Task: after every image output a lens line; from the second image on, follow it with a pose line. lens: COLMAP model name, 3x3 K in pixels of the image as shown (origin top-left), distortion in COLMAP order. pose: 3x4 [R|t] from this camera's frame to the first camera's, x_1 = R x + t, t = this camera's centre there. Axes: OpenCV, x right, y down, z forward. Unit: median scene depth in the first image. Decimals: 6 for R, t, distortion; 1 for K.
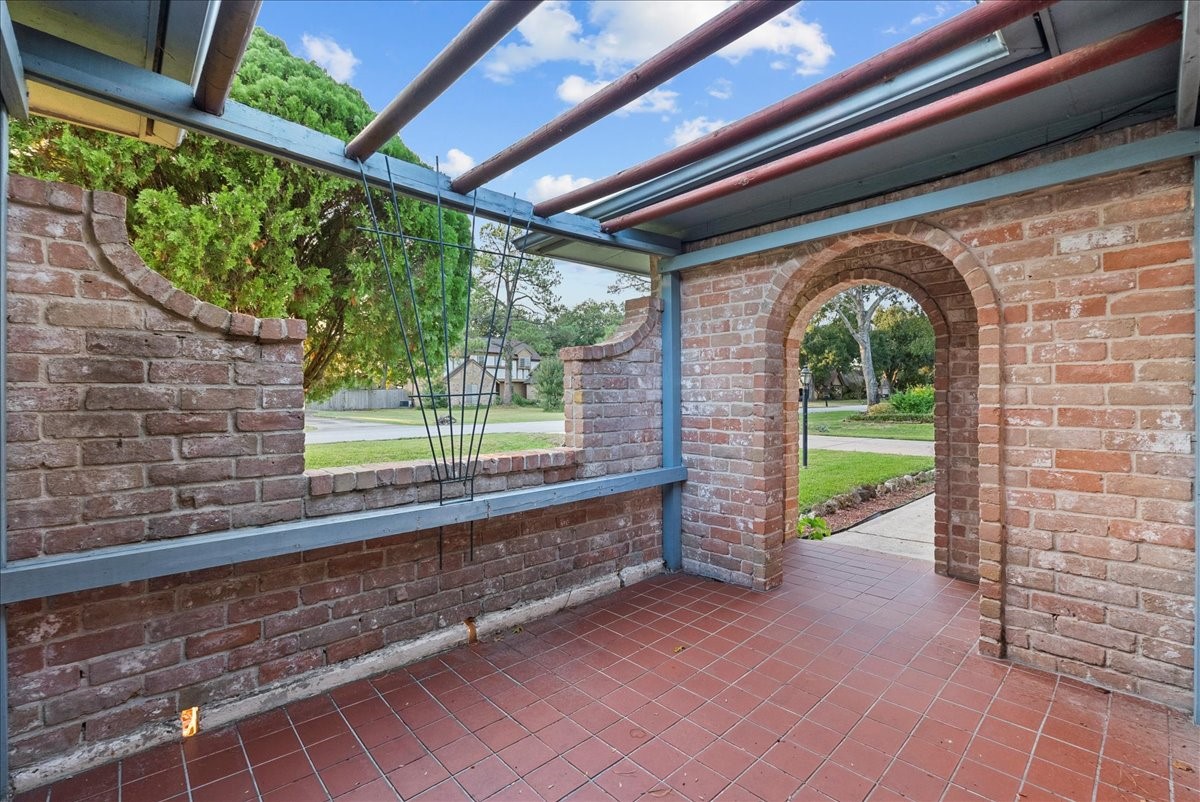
lens RADIAL K [[526.0, 0, 601.3], [0, 526.0, 397.6], [0, 0, 1]] dist [-0.006459, 0.000248]
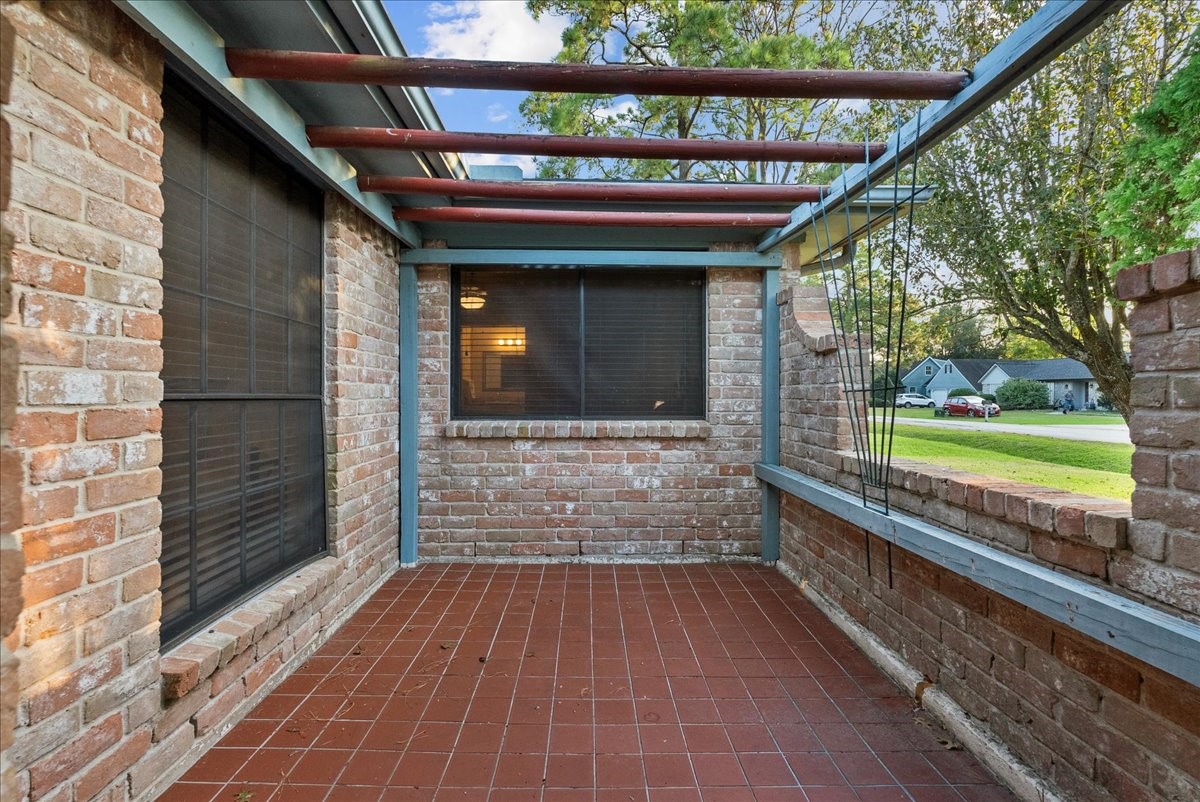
lens RADIAL K [[526.0, 0, 601.3], [0, 526.0, 397.6], [0, 0, 1]] dist [-0.006459, 0.000248]
pose [[-0.655850, 0.008158, -0.754847, 0.640930], [-0.004092, 0.999888, 0.014361, -0.000776], [0.754880, 0.012508, -0.655744, 1.132213]]
